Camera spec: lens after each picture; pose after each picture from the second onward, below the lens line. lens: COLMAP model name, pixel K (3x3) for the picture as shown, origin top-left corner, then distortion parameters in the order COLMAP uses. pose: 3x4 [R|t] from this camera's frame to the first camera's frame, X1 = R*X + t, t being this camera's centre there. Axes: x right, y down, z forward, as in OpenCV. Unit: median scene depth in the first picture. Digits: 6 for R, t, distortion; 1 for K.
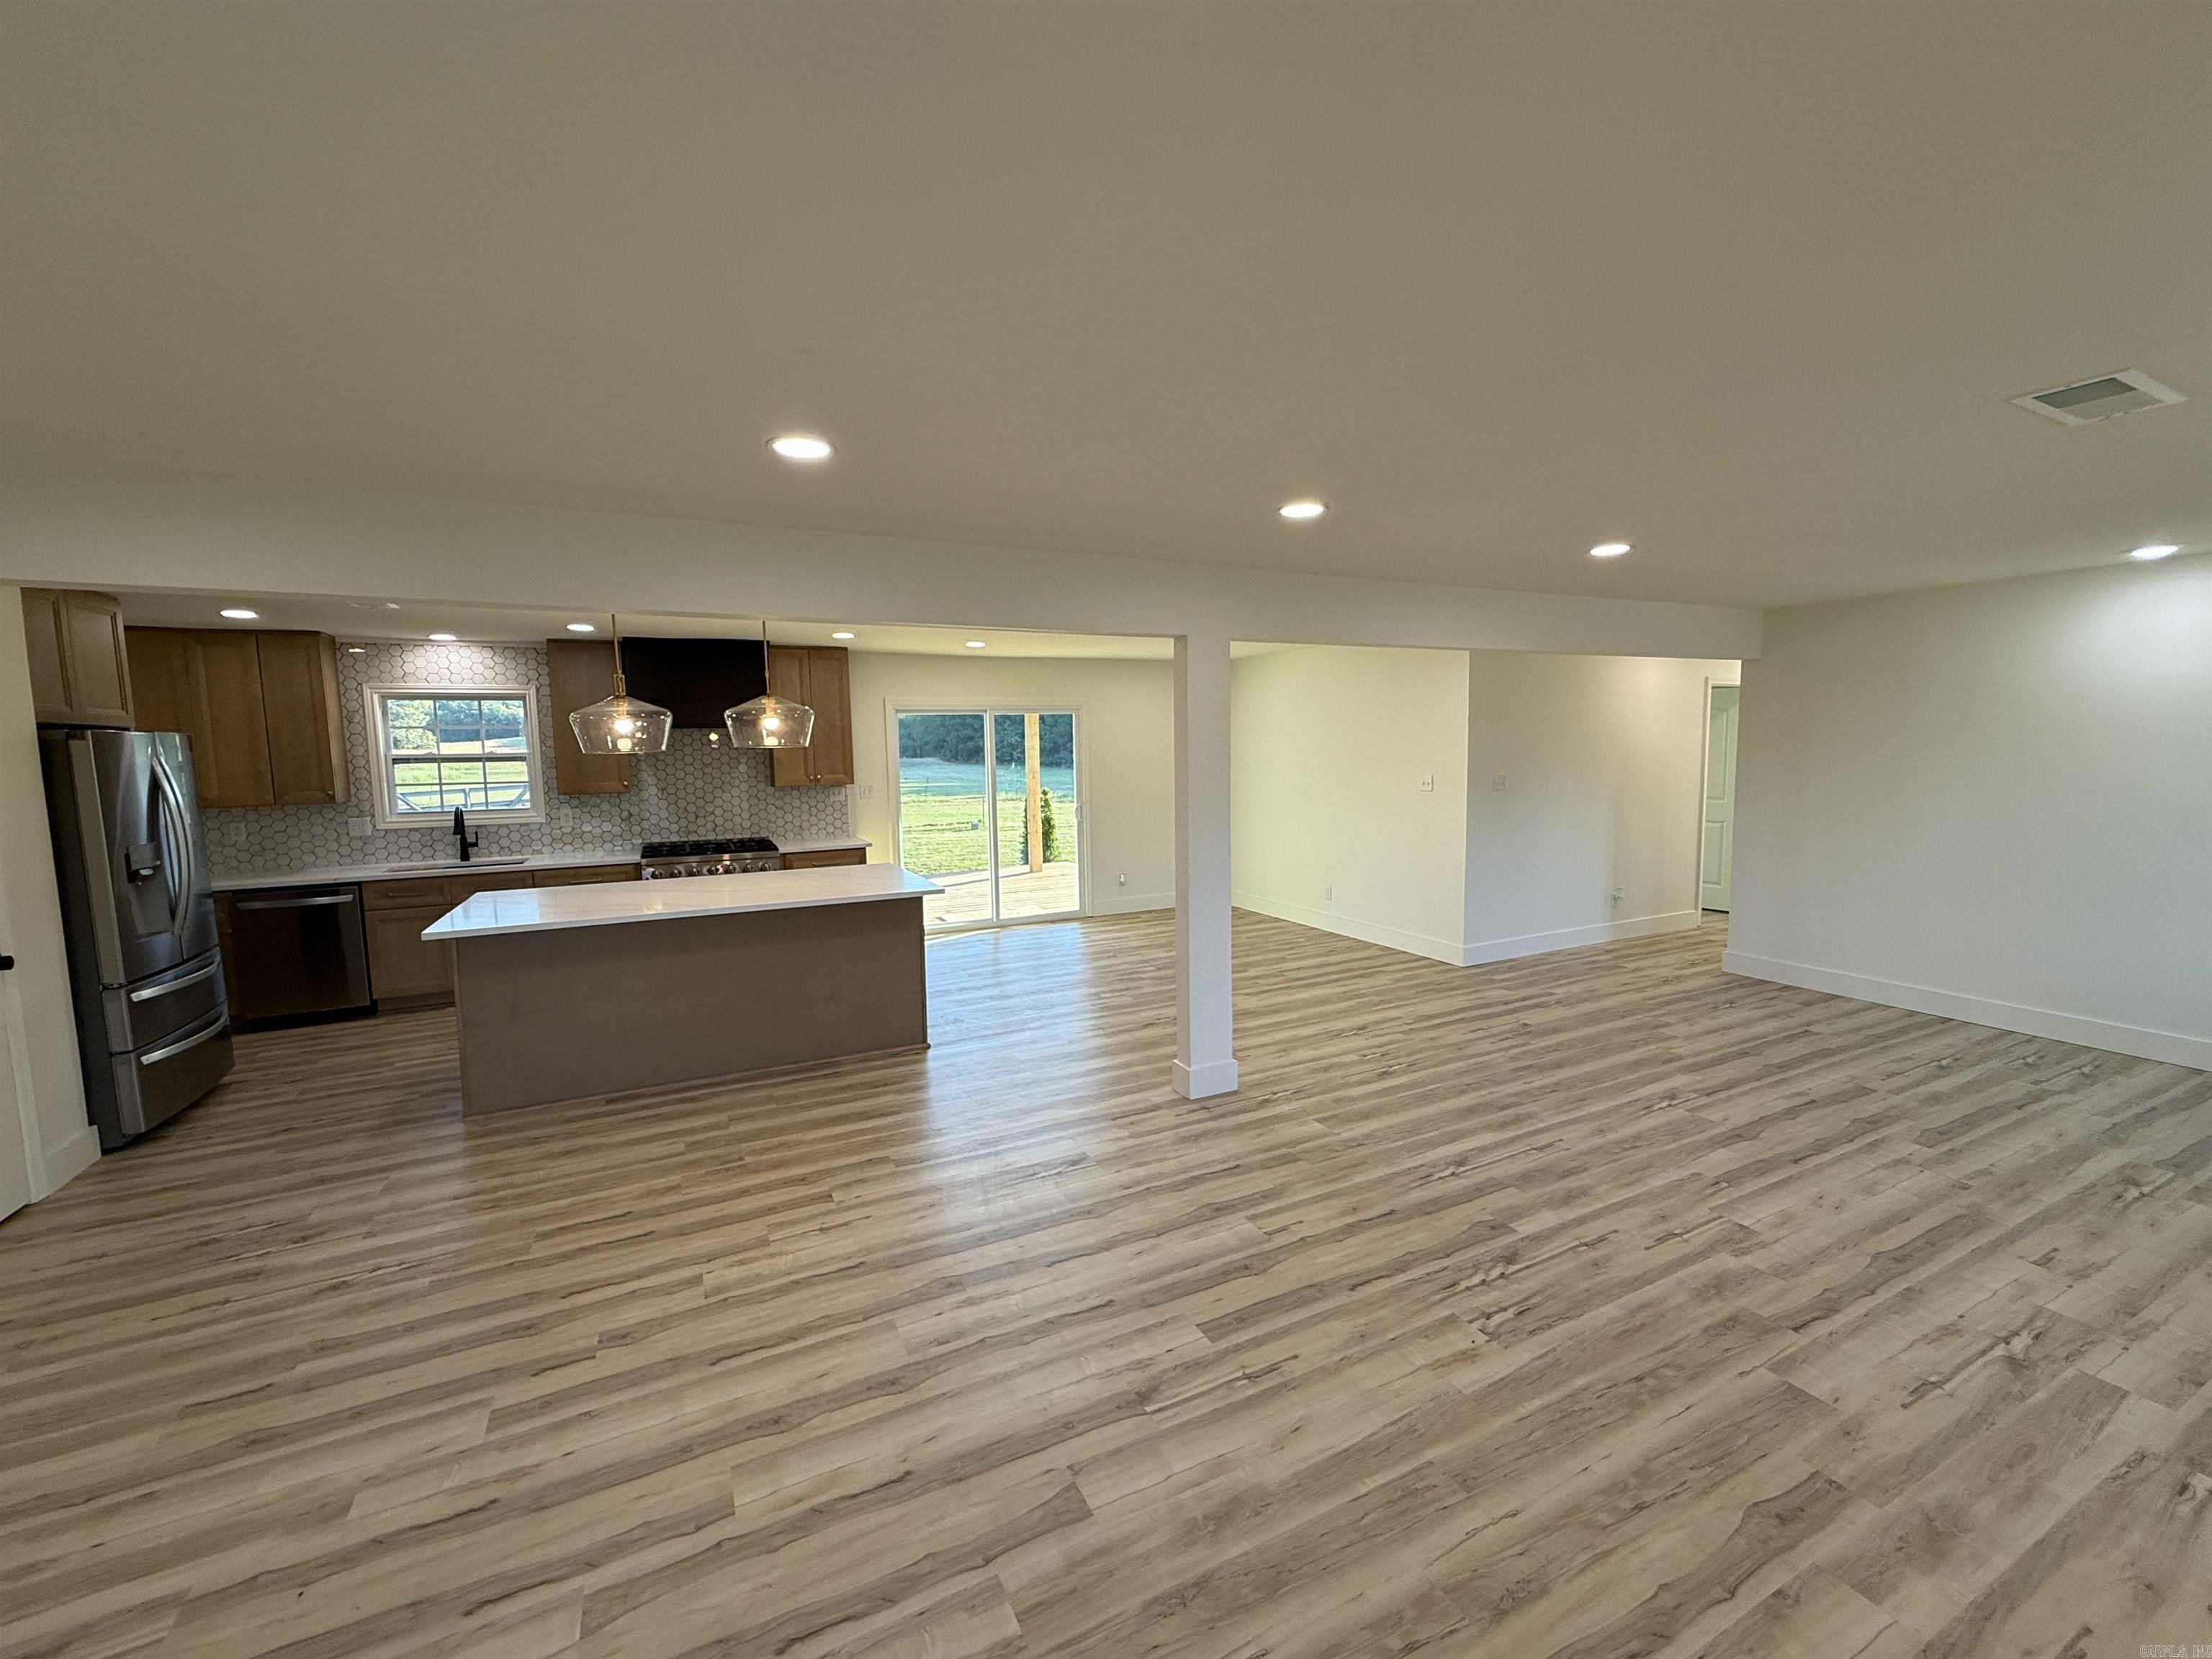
lens RADIAL K [[898.8, 0, 1103.6], [0, 898.8, 833.0], [0, 0, 1]] dist [0.002062, -0.000527]
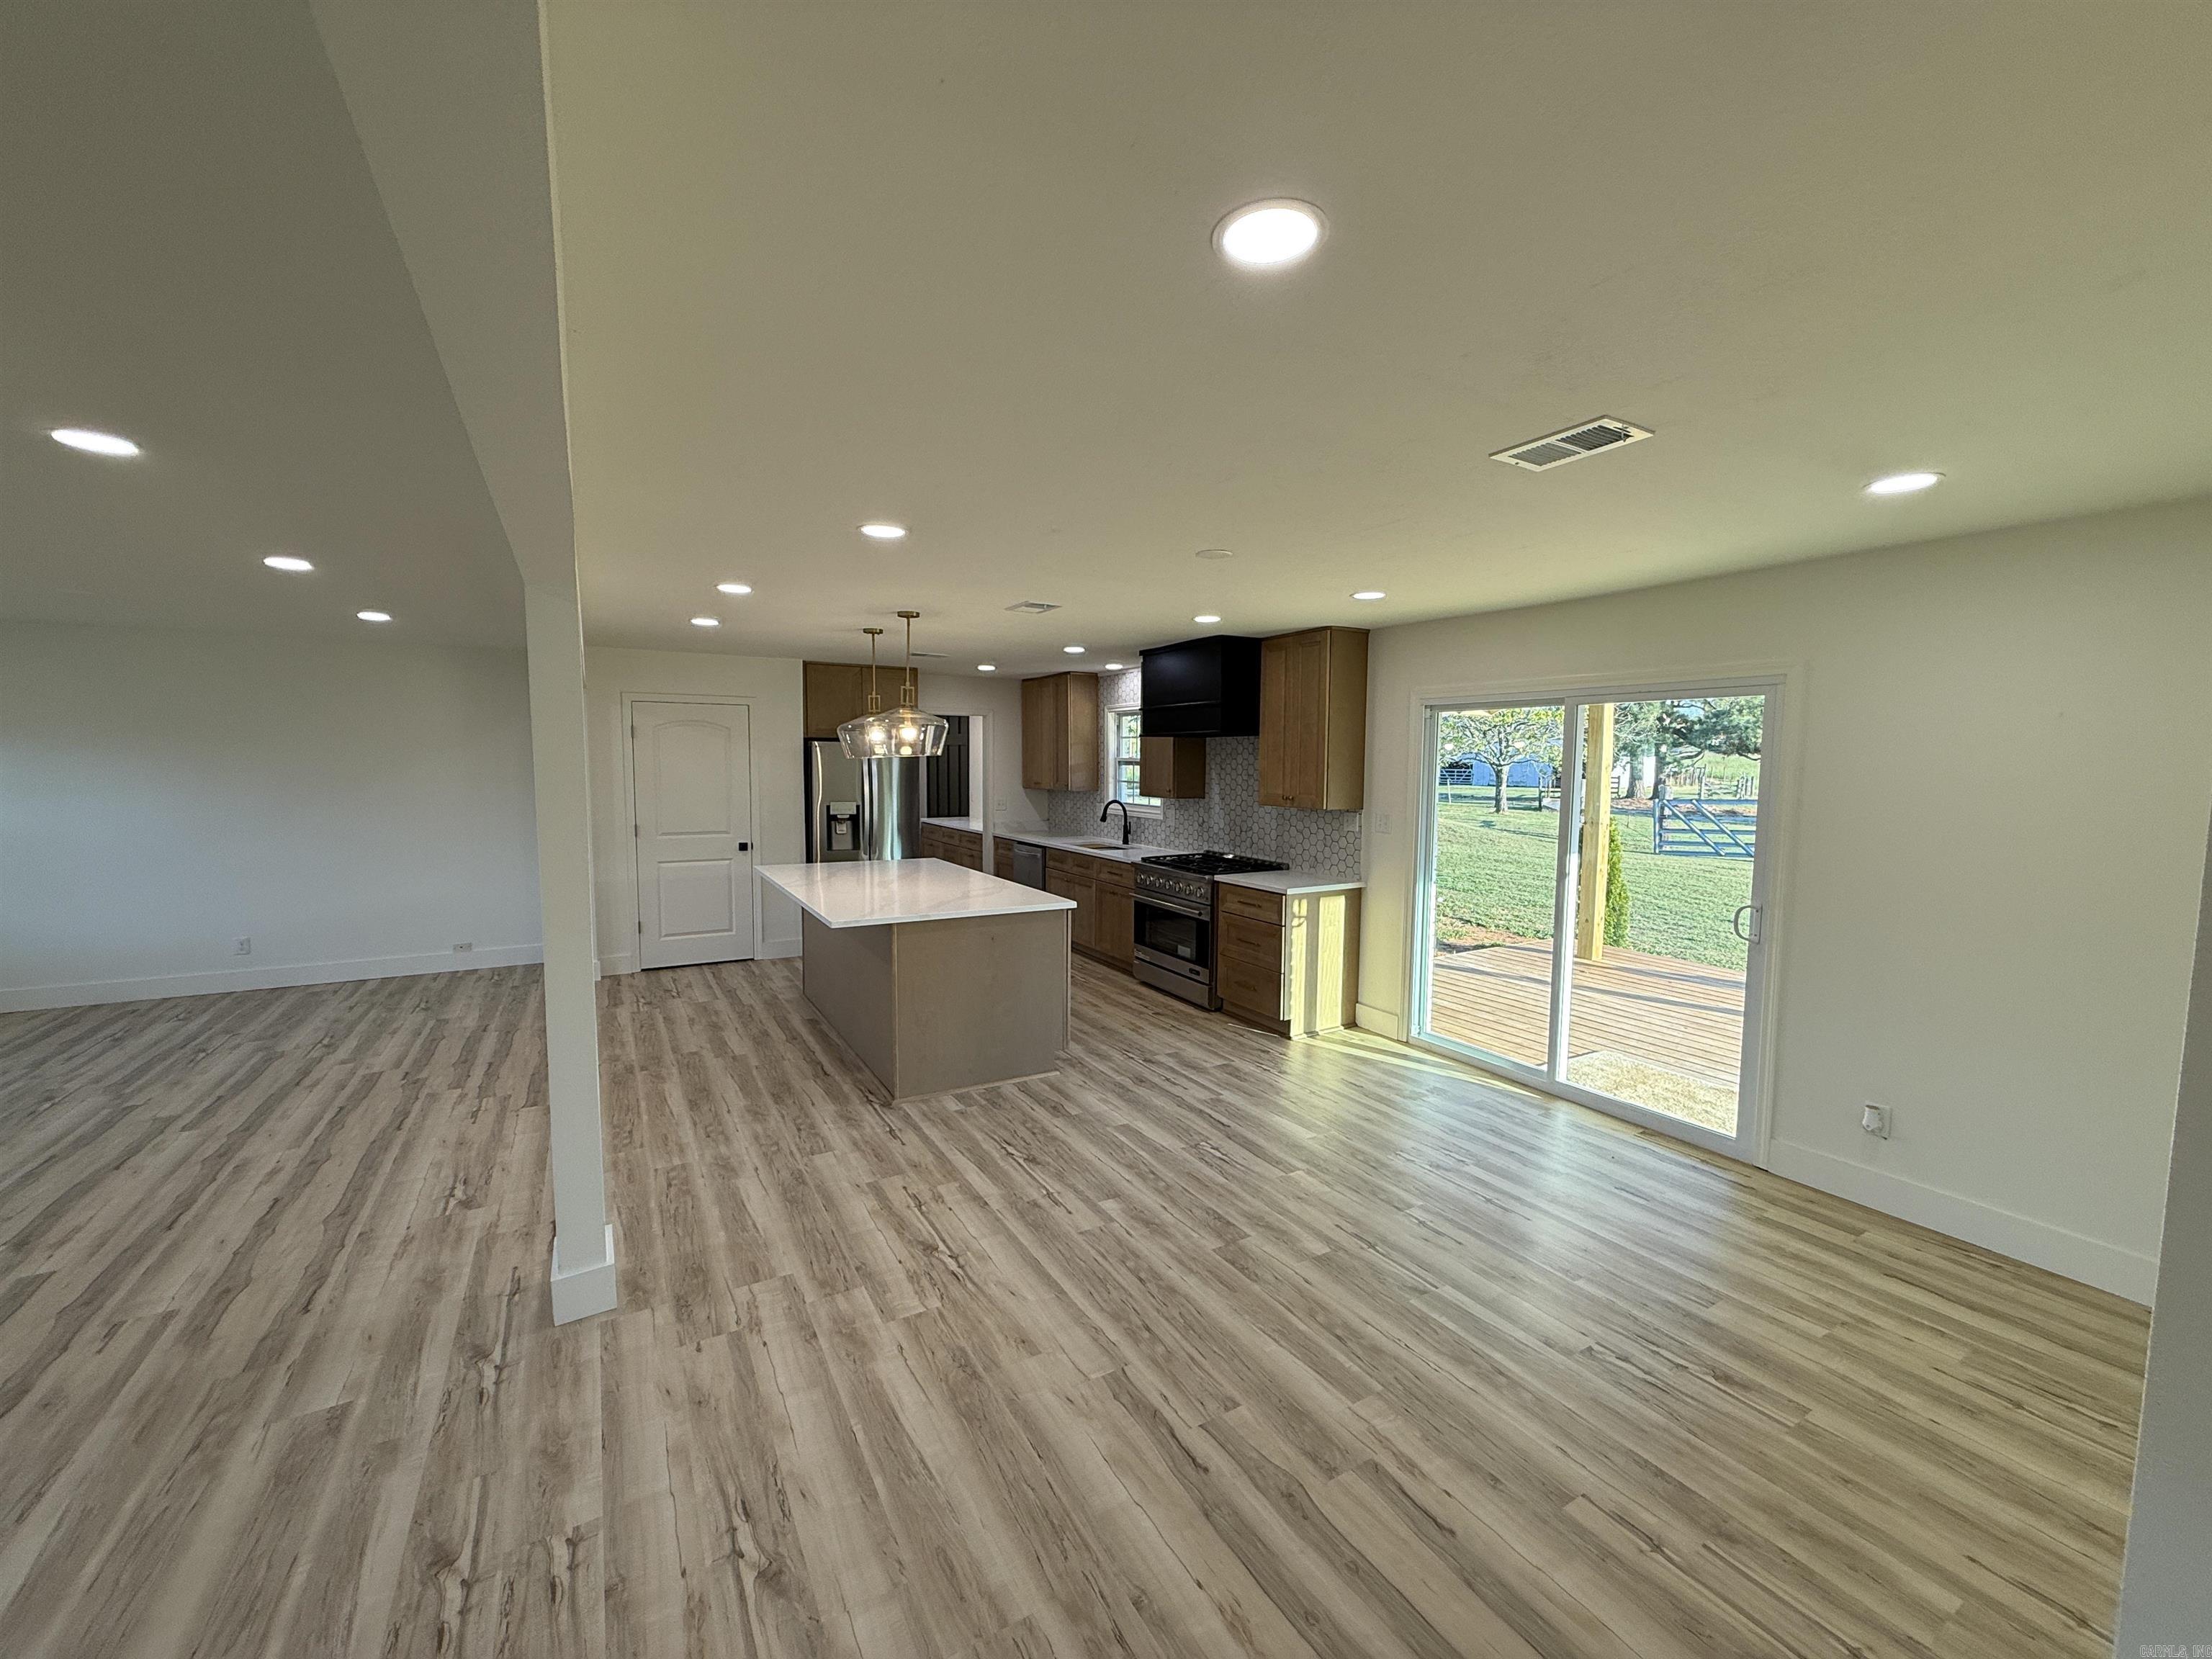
lens RADIAL K [[877.1, 0, 1101.2], [0, 877.1, 831.3], [0, 0, 1]] dist [0.001067, -0.000222]
pose [[0.064919, 0.100752, -0.992791, 0.625797], [-0.107356, 0.989821, 0.093430, -0.122316], [0.992099, 0.100516, 0.075074, 1.104304]]
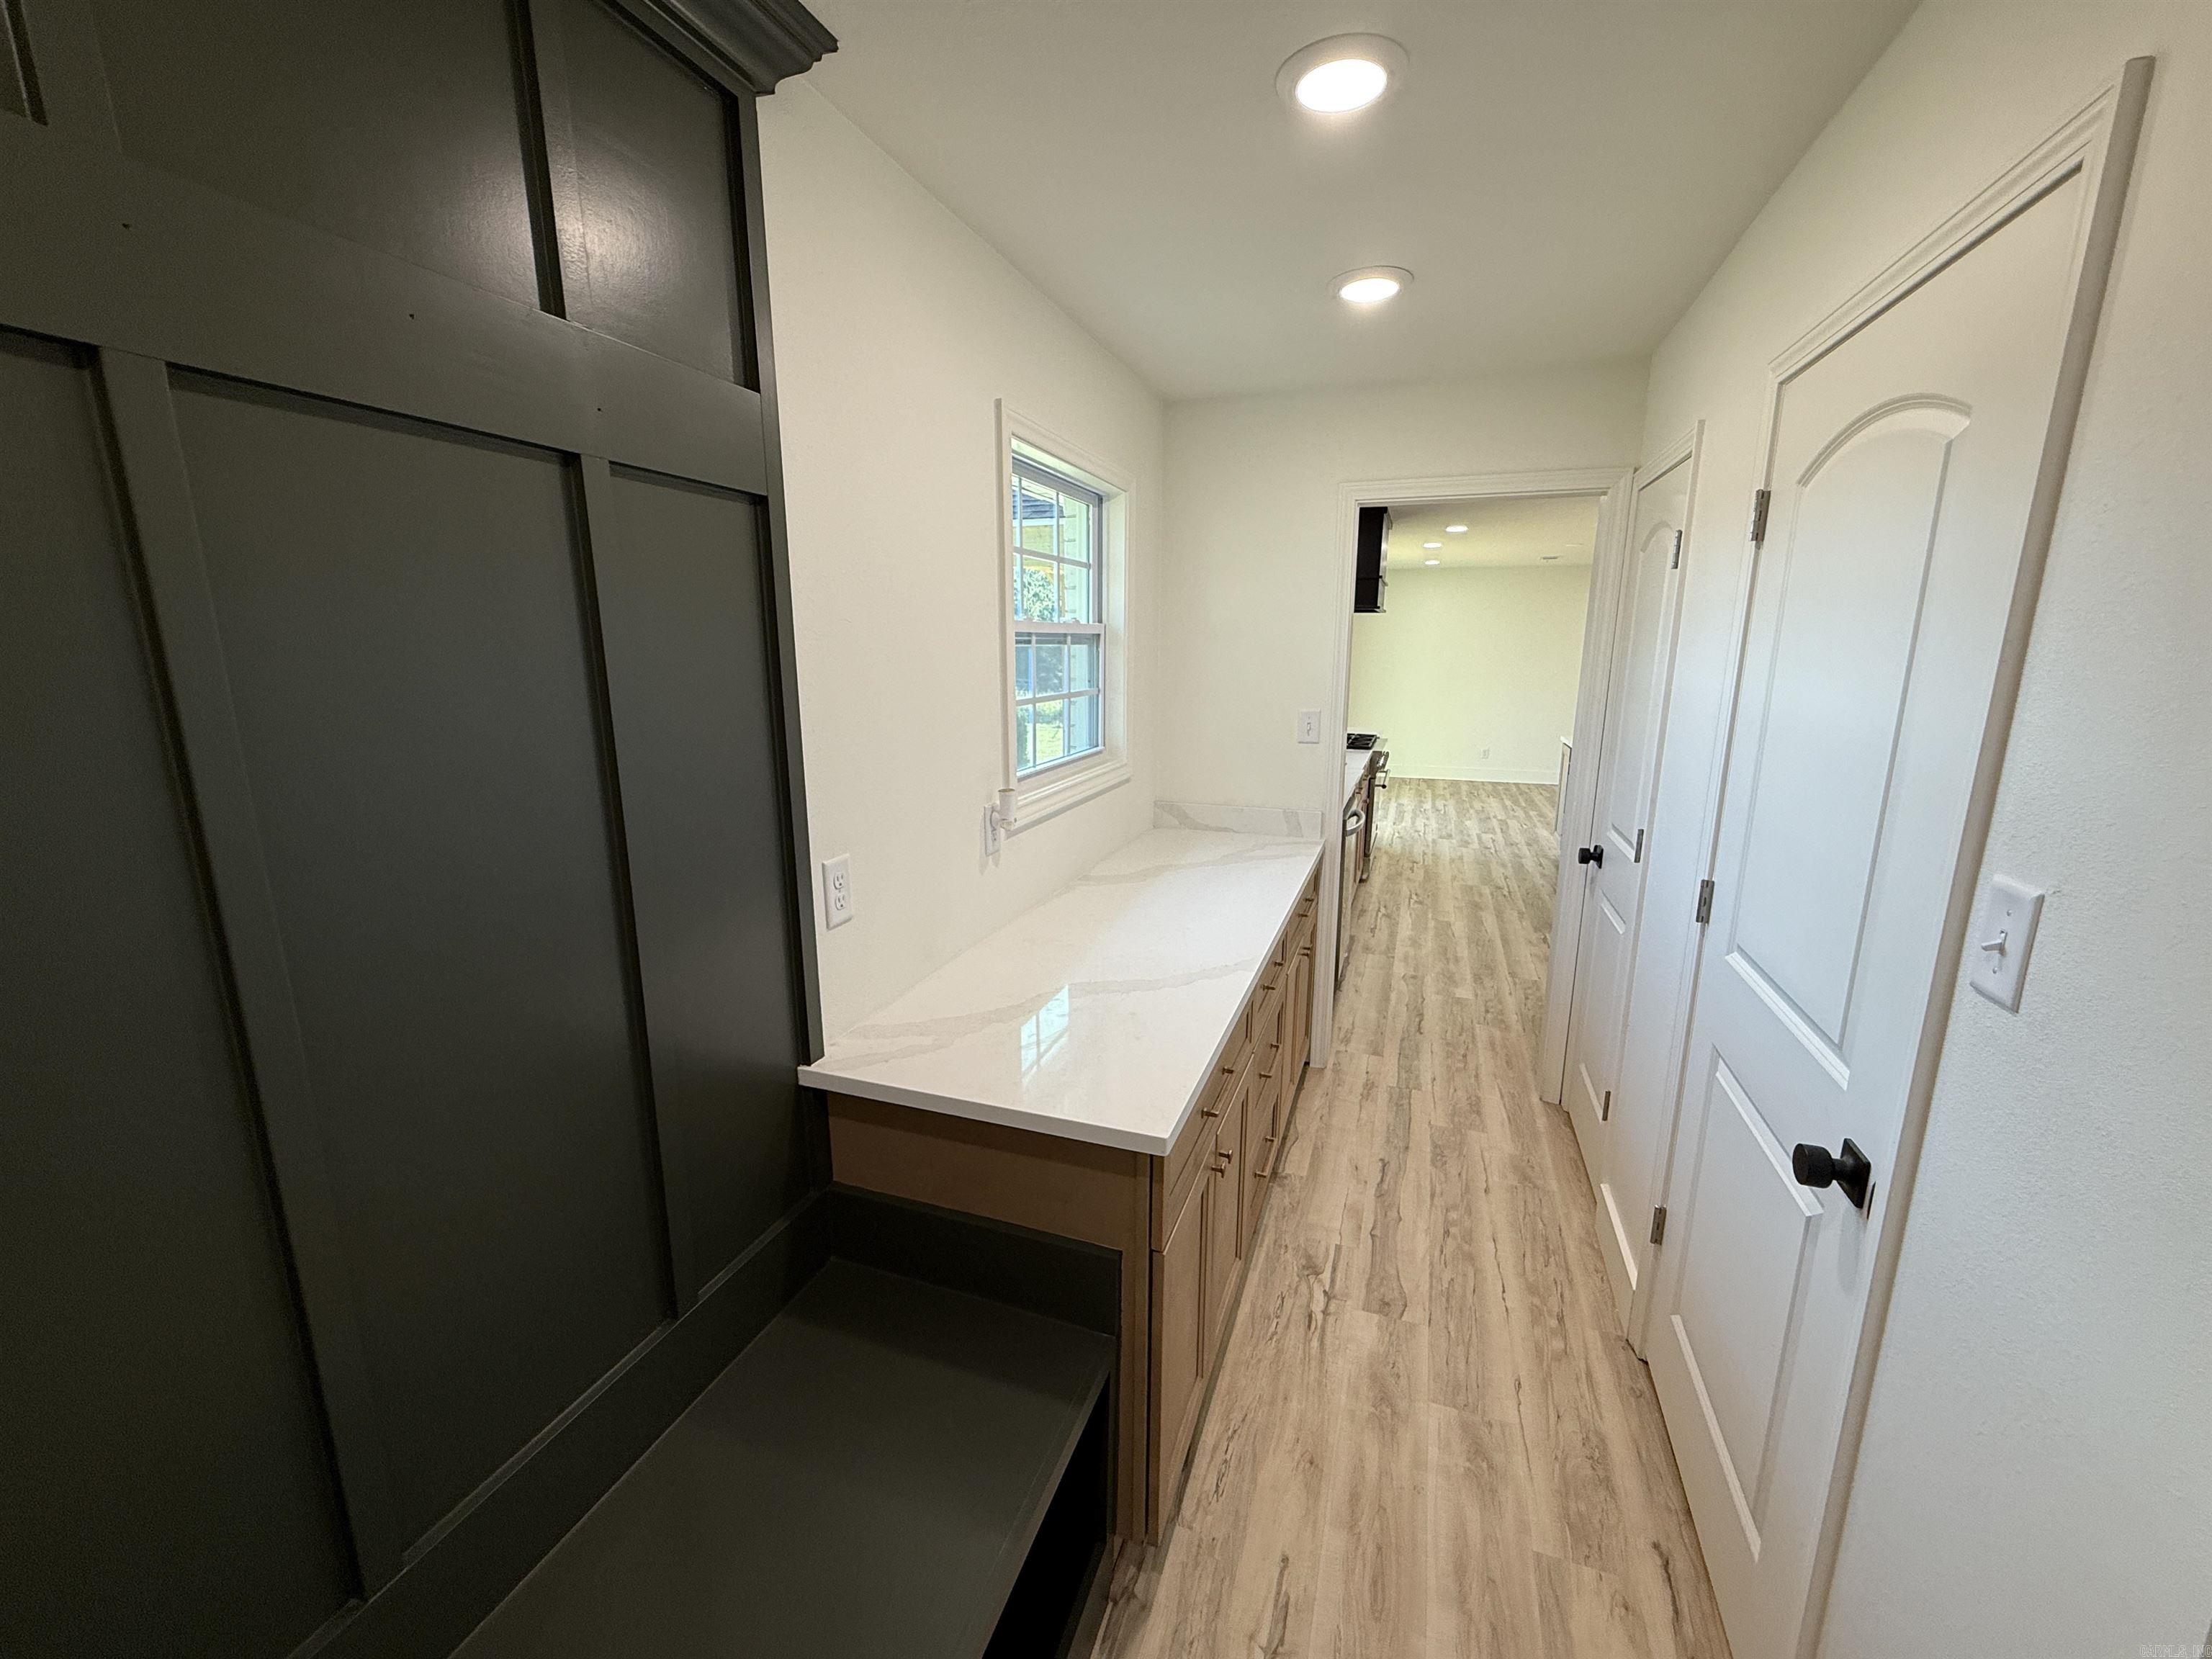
lens RADIAL K [[898.8, 0, 1103.6], [0, 898.8, 833.0], [0, 0, 1]] dist [0.002062, -0.000527]
pose [[0.718157, -0.126627, 0.684263, -1.728145], [0.055984, 0.990631, 0.124565, -0.023772], [-0.693625, -0.051150, 0.718518, 0.648188]]
